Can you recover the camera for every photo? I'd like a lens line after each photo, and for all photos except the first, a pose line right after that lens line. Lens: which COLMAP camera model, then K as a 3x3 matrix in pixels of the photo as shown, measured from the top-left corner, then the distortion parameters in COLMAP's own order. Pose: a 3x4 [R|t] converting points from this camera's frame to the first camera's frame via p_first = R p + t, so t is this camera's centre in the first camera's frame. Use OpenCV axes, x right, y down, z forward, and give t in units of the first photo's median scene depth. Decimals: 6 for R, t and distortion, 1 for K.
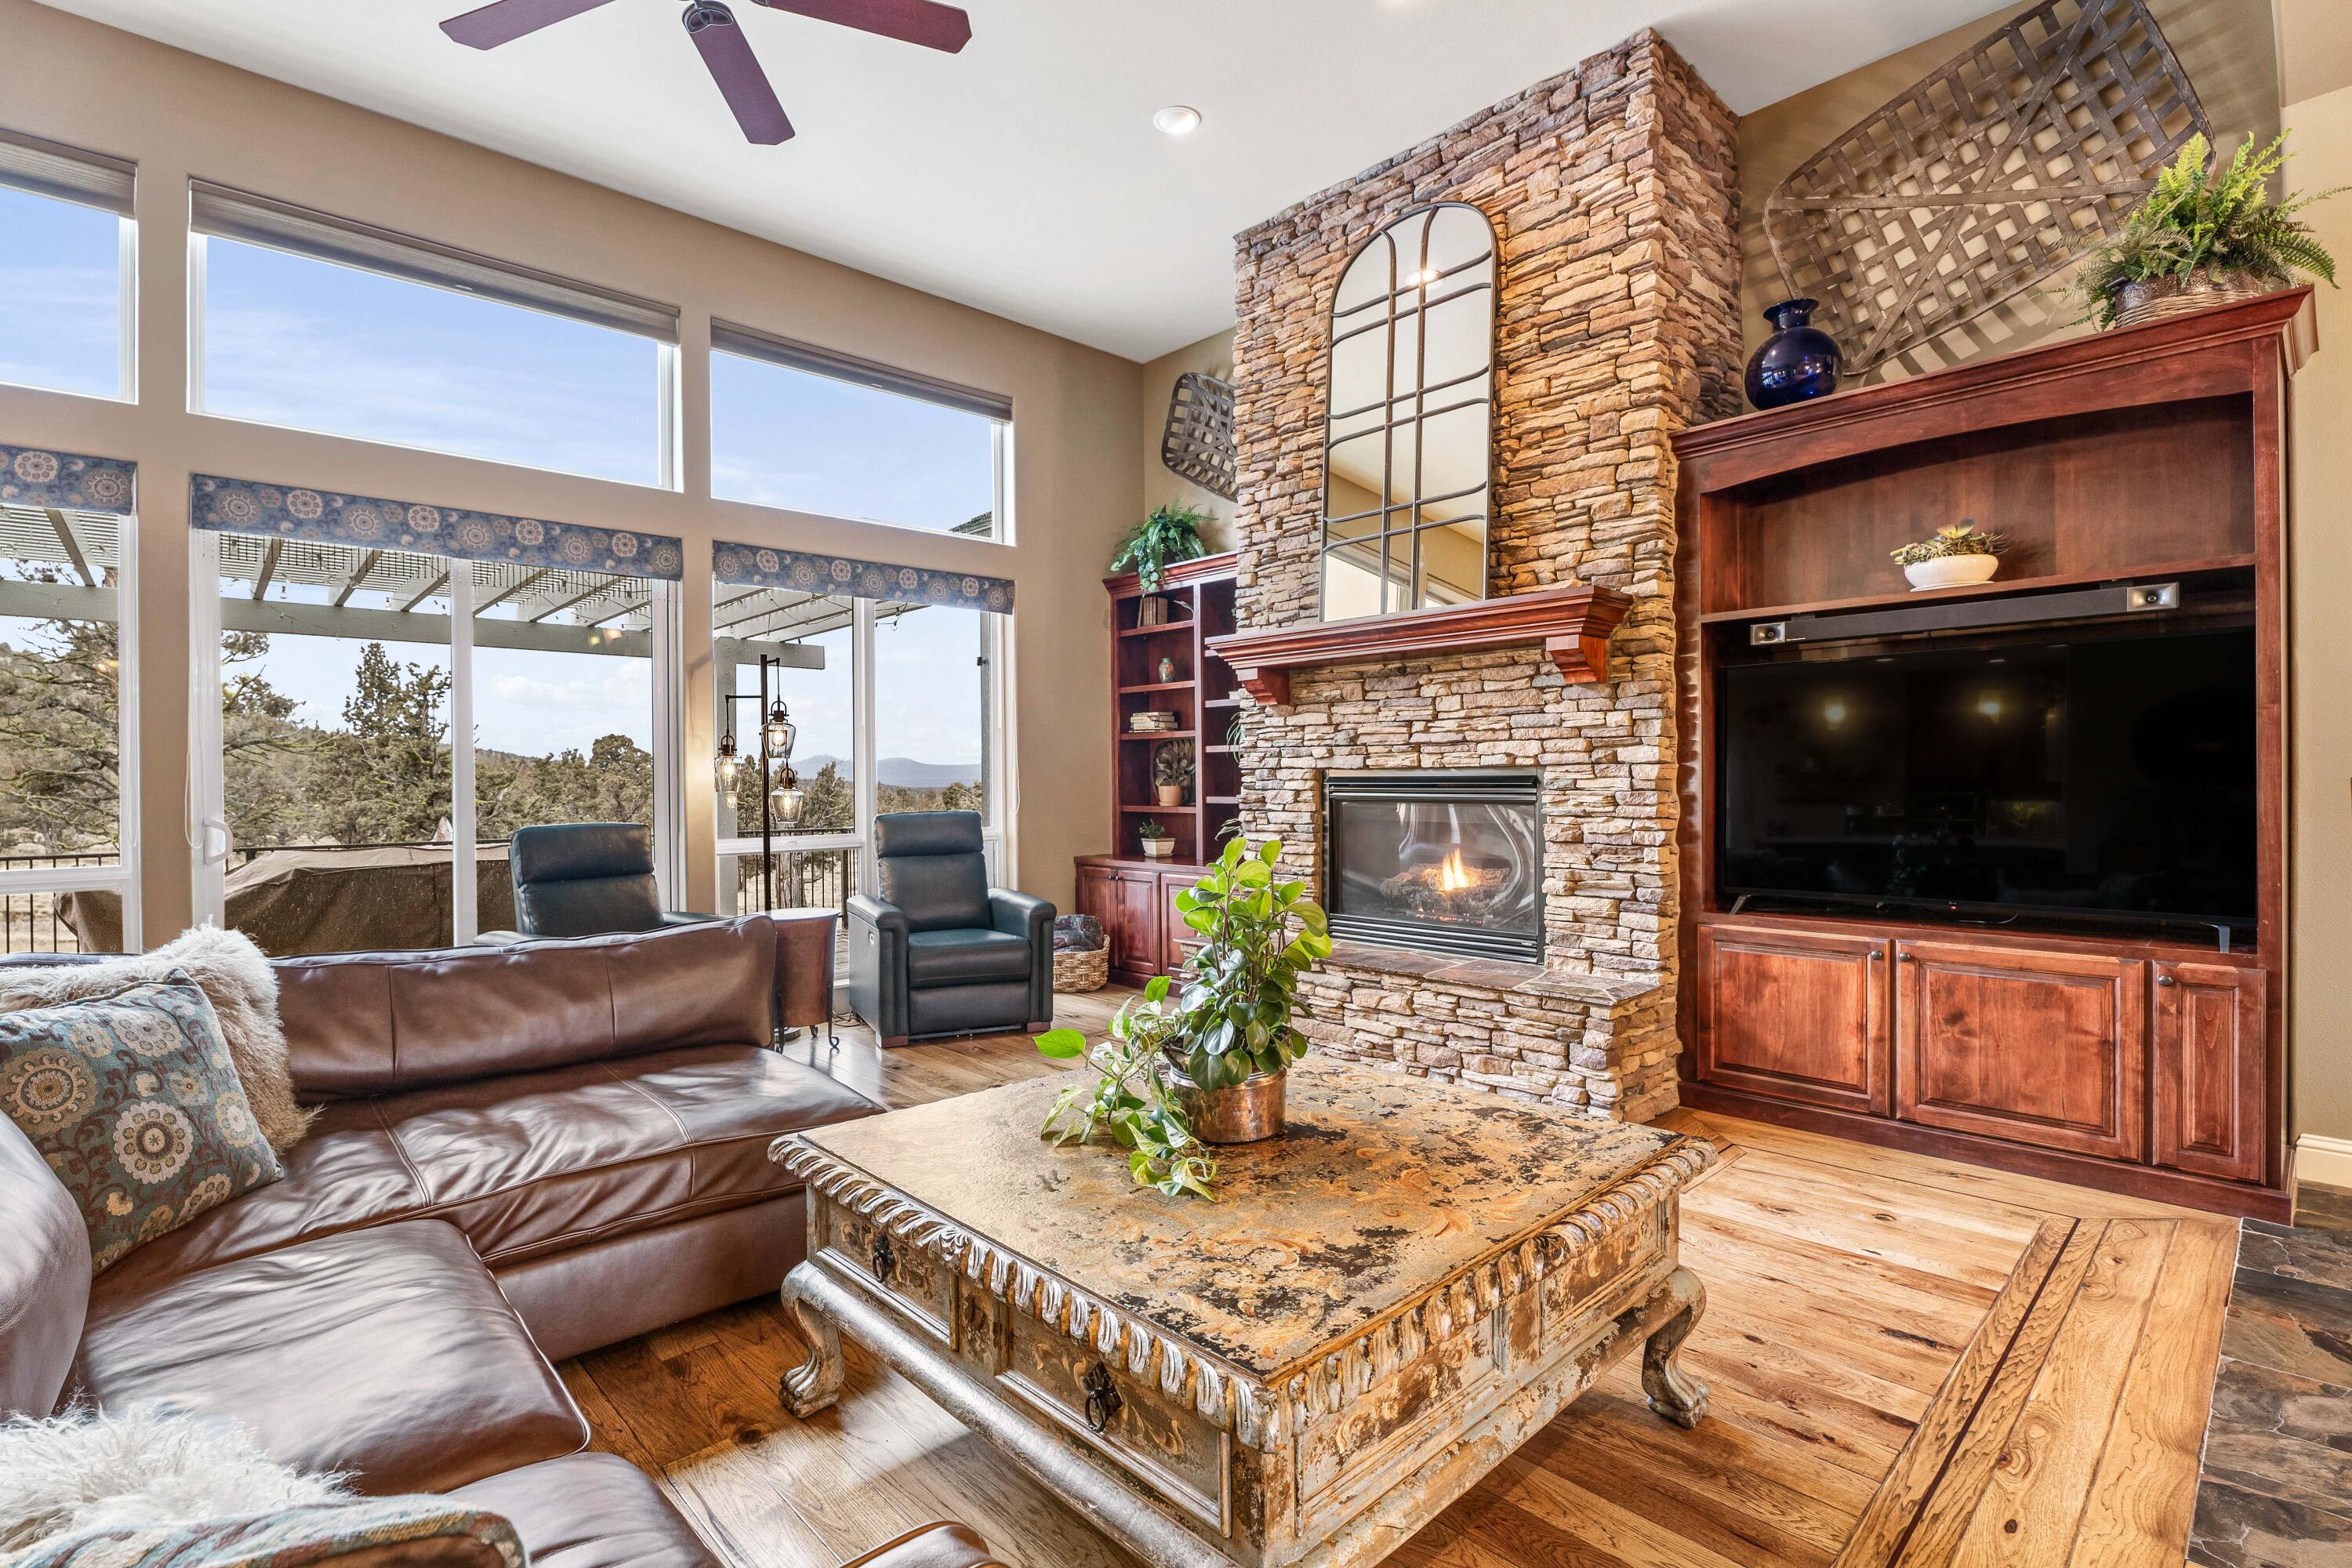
lens RADIAL K [[1095.8, 0, 1178.0], [0, 1095.8, 779.8], [0, 0, 1]] dist [-0.015402, -0.000554]
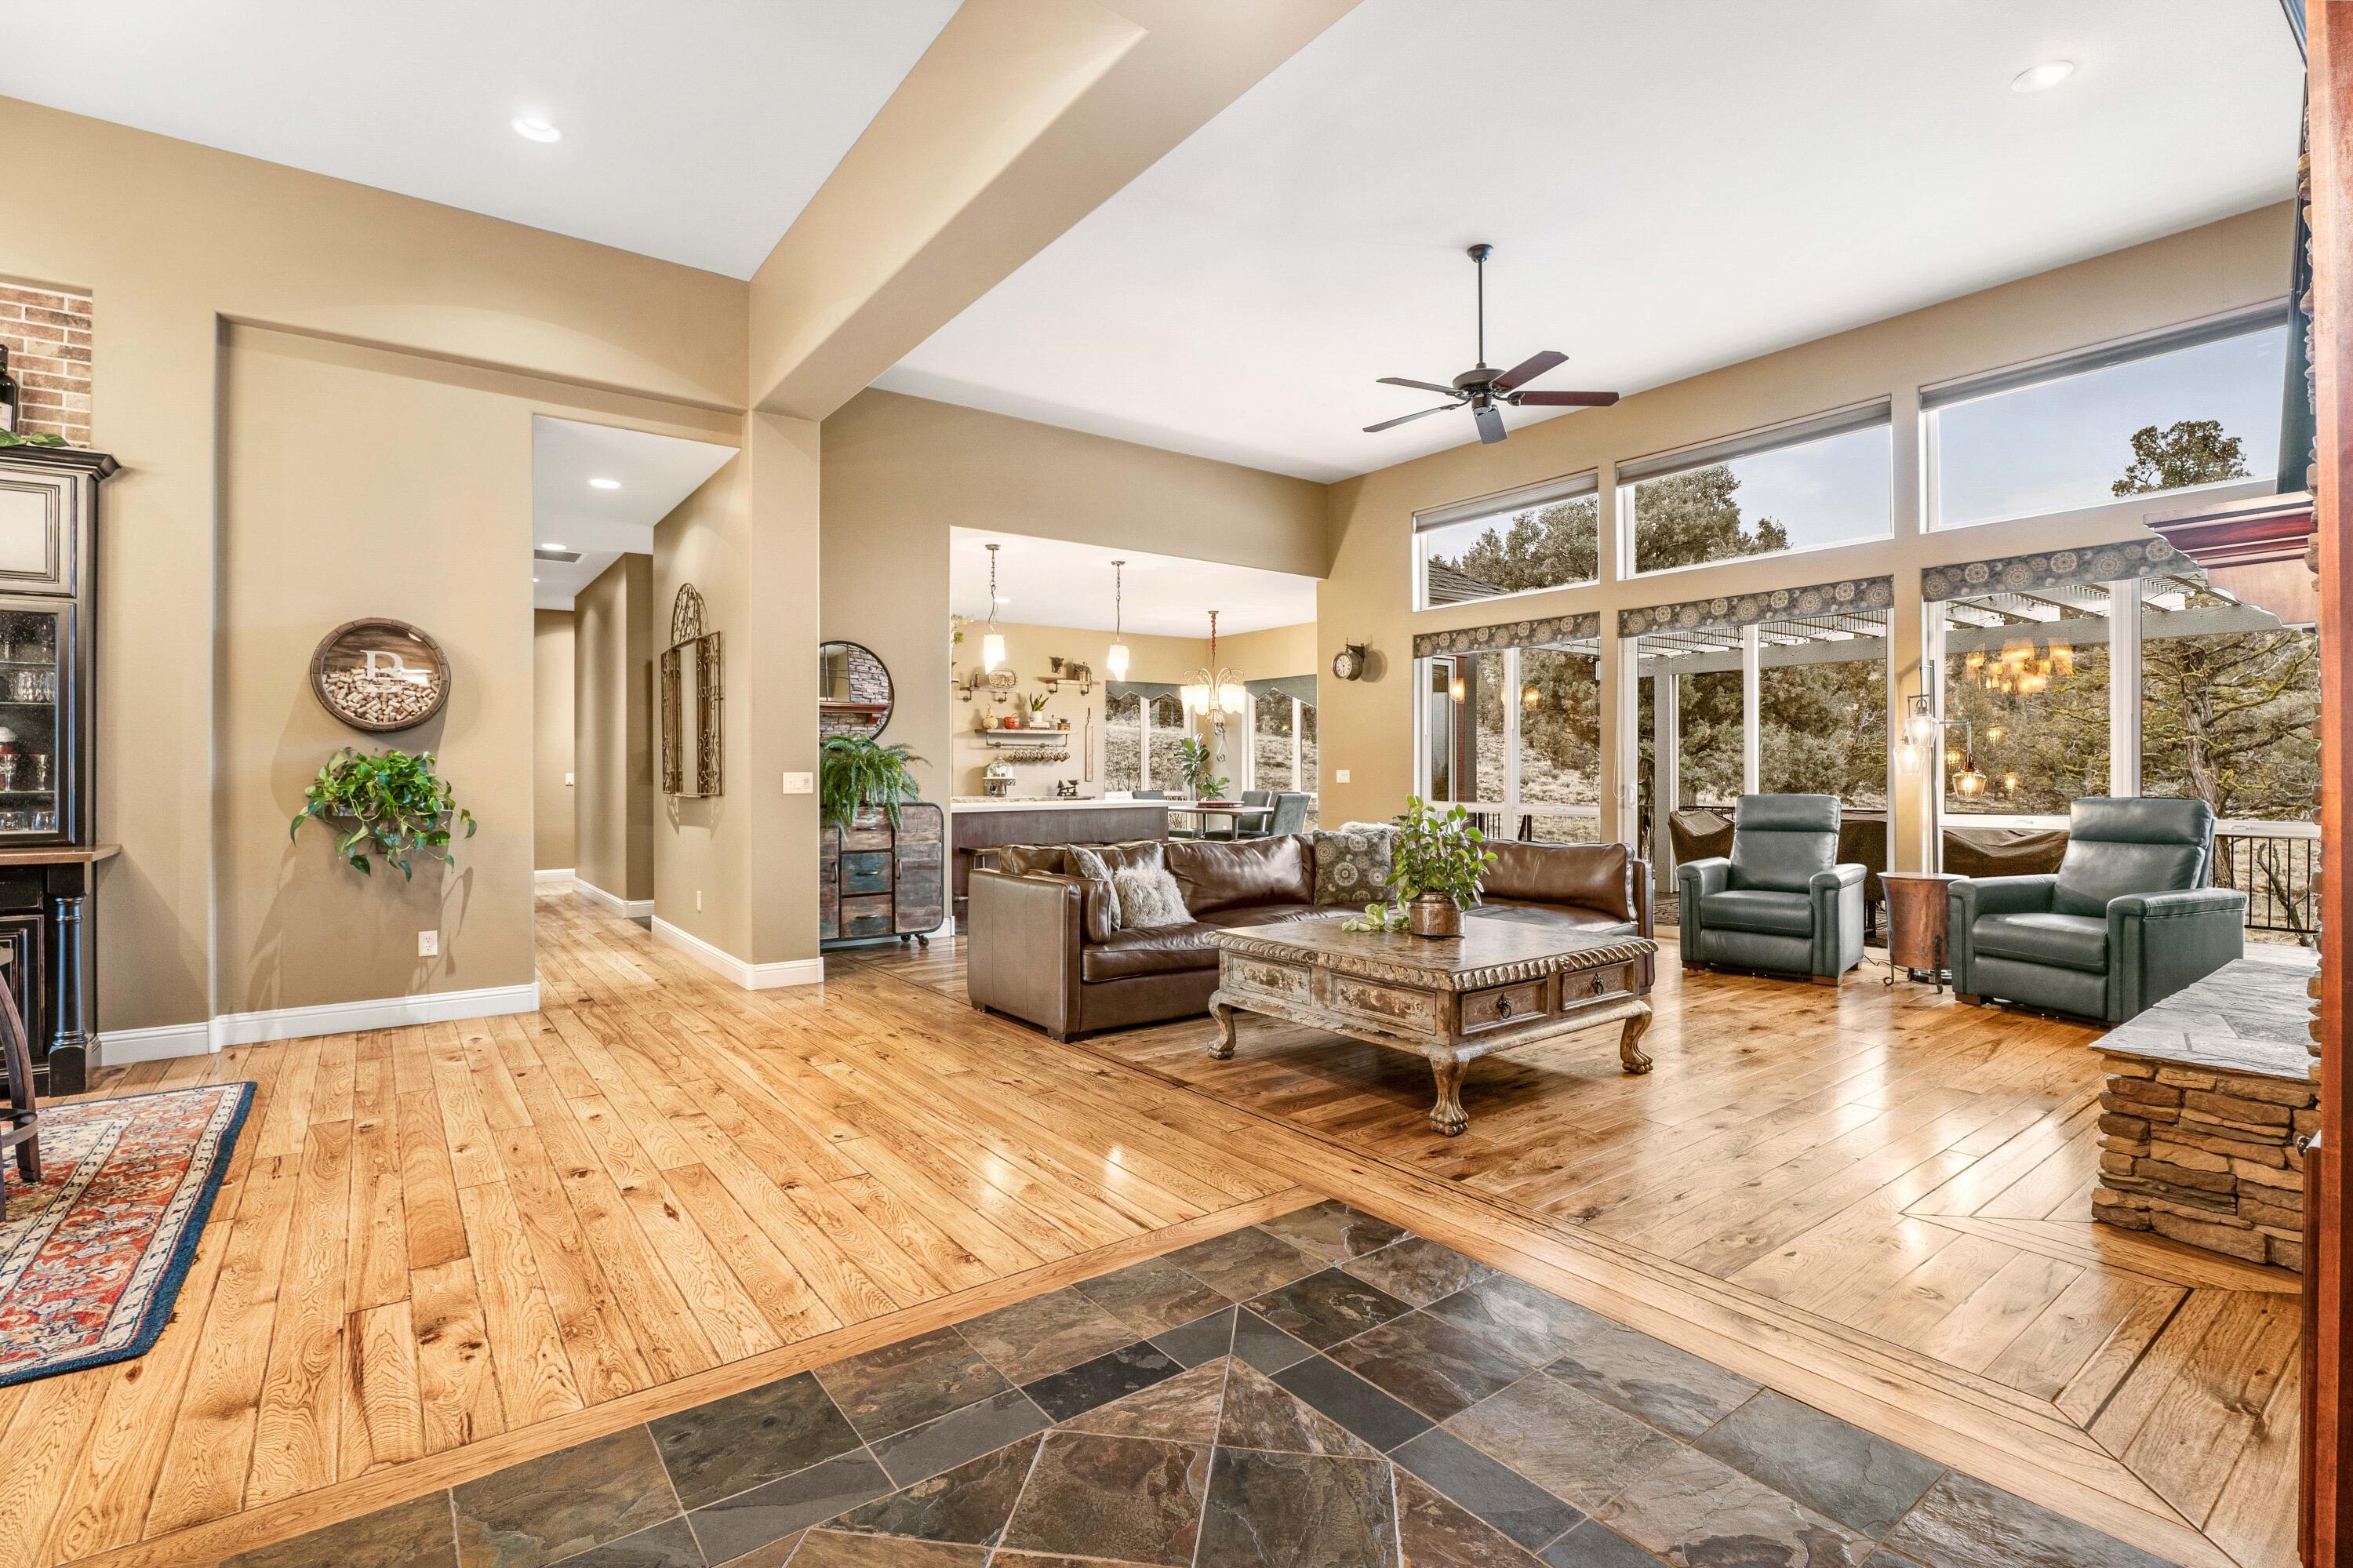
lens RADIAL K [[1054.5, 0, 1147.8], [0, 1054.5, 772.0], [0, 0, 1]] dist [0.001207, -0.007598]
pose [[-0.131794, 0.009555, -0.991231, 1.122384], [0.003281, 0.999952, 0.009203, -0.006266], [0.991272, -0.002039, -0.131819, 0.376952]]
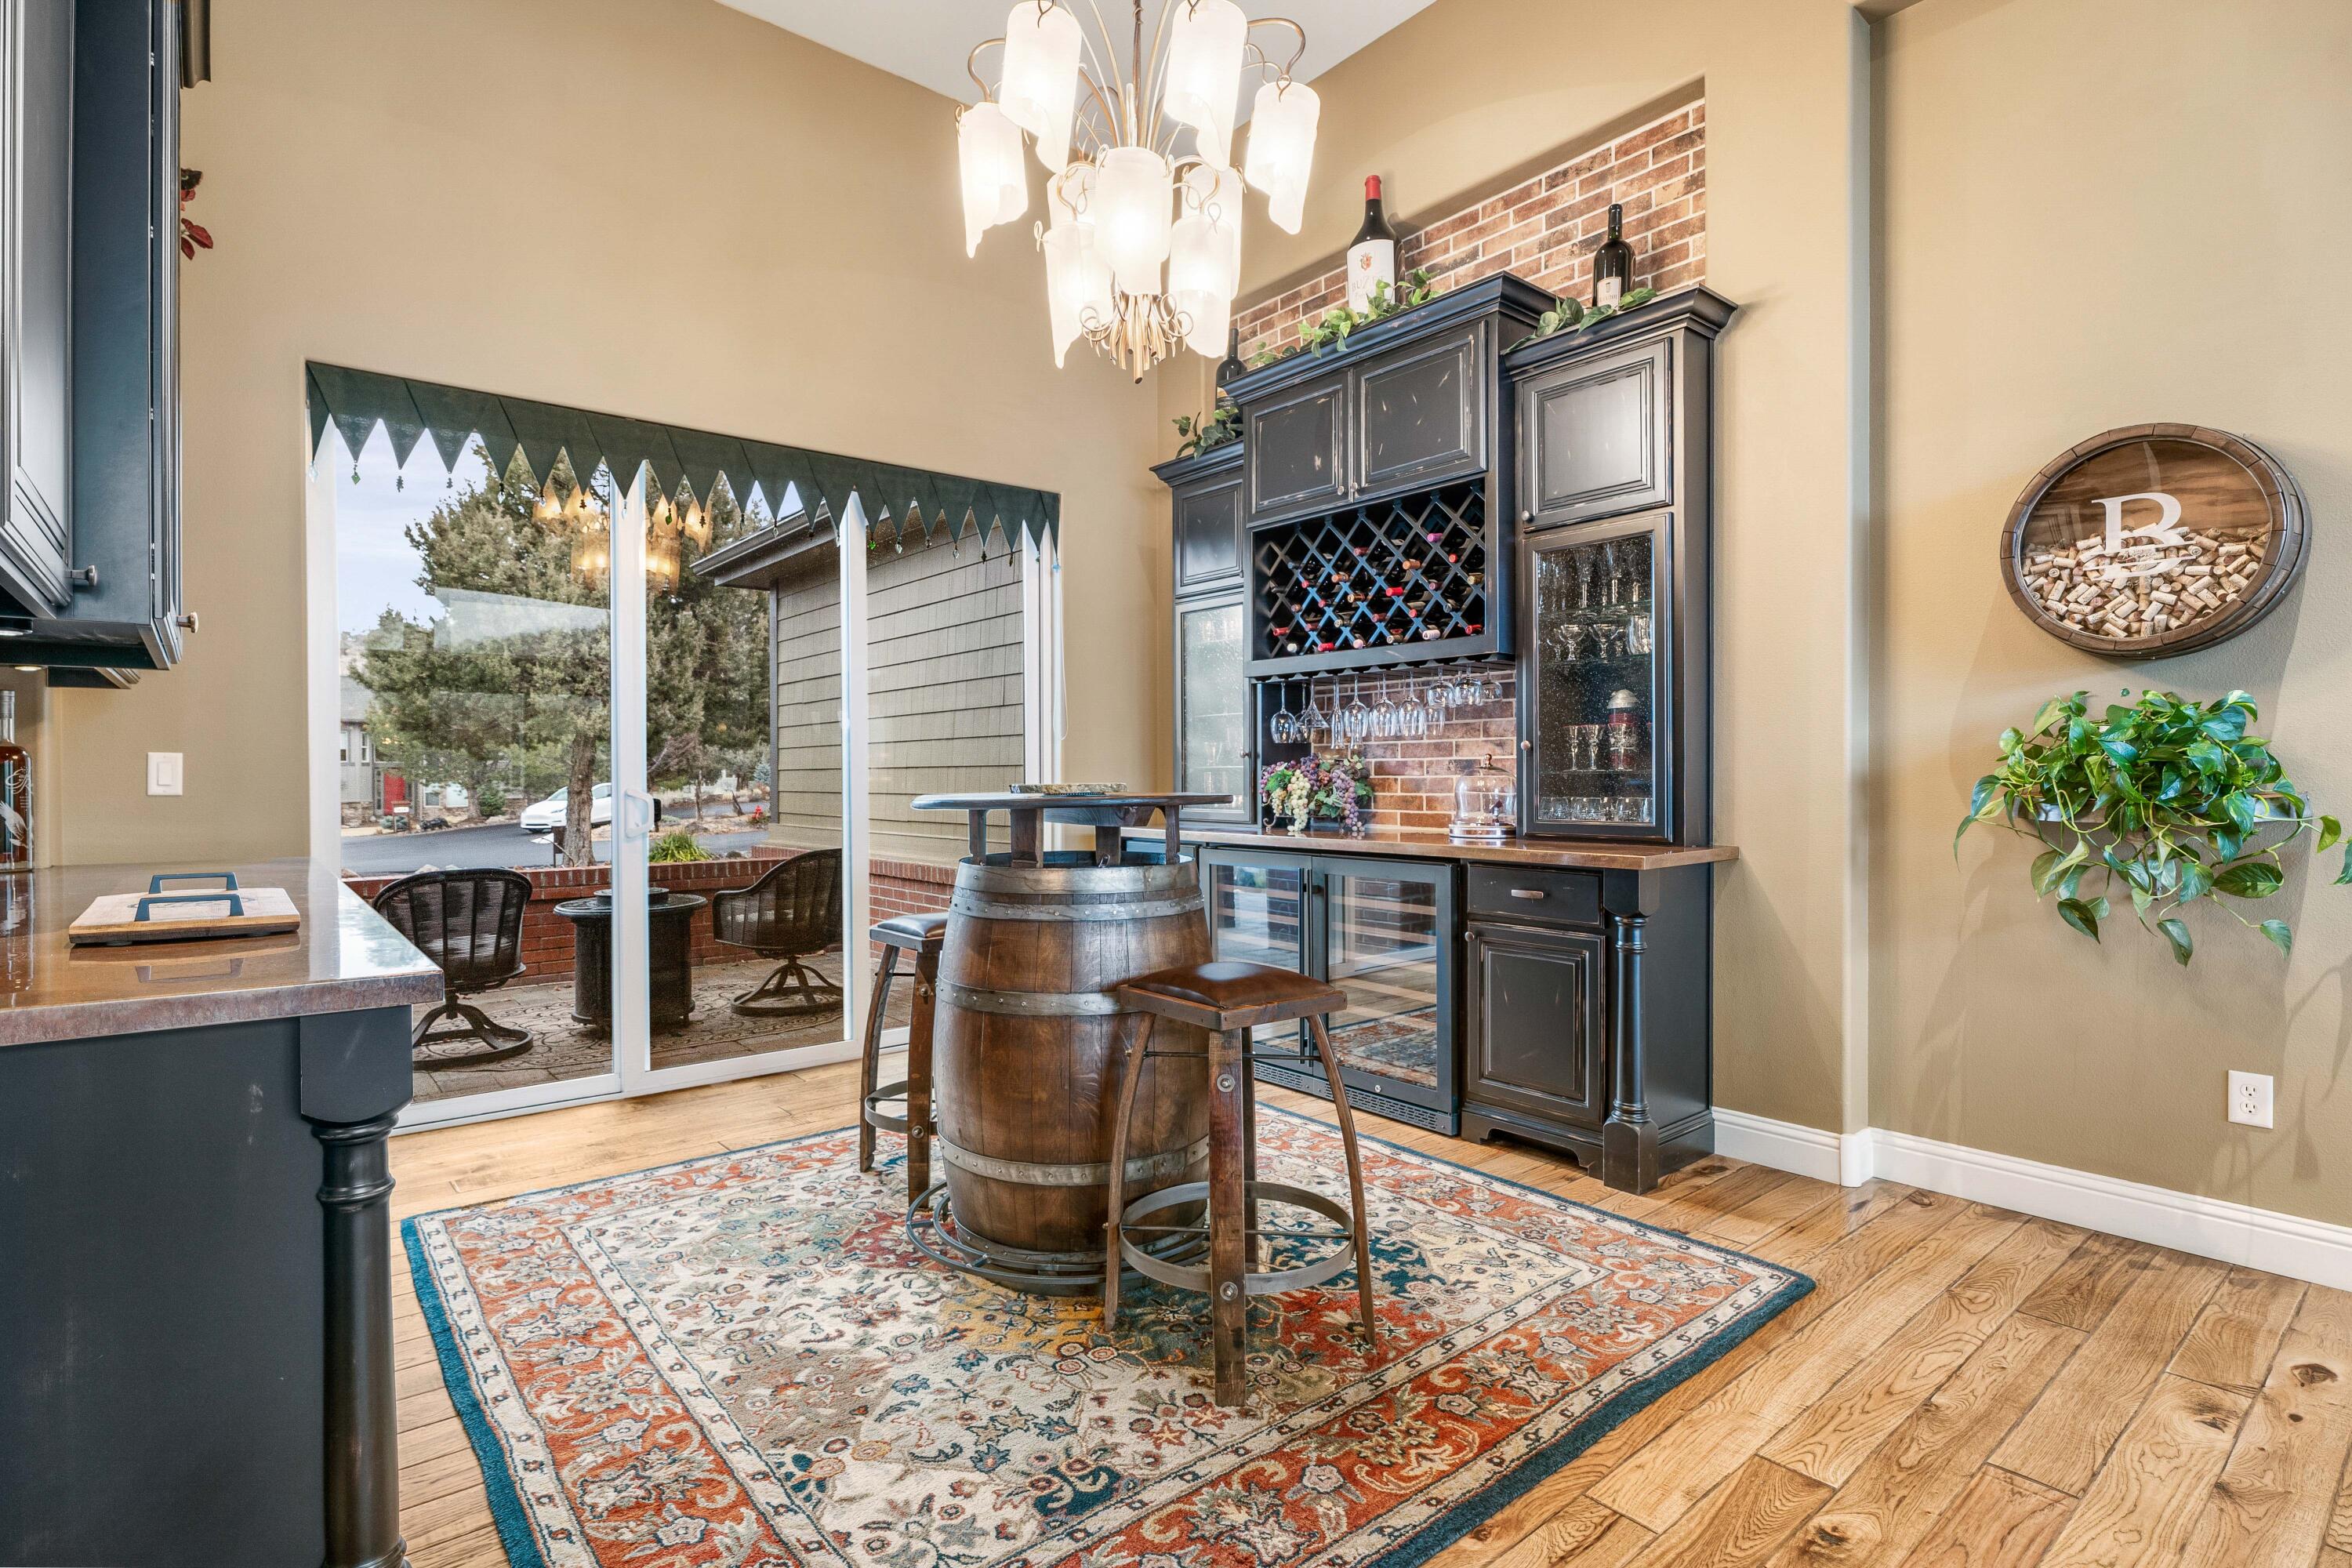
lens RADIAL K [[1132.7, 0, 1149.8], [0, 1132.7, 786.0], [0, 0, 1]] dist [-0.011396, 0.000220]
pose [[-0.996314, 0.012928, 0.084796, 0.540652], [0.013510, 0.999889, 0.006286, 0.019444], [-0.084705, 0.007409, -0.996379, 0.031515]]
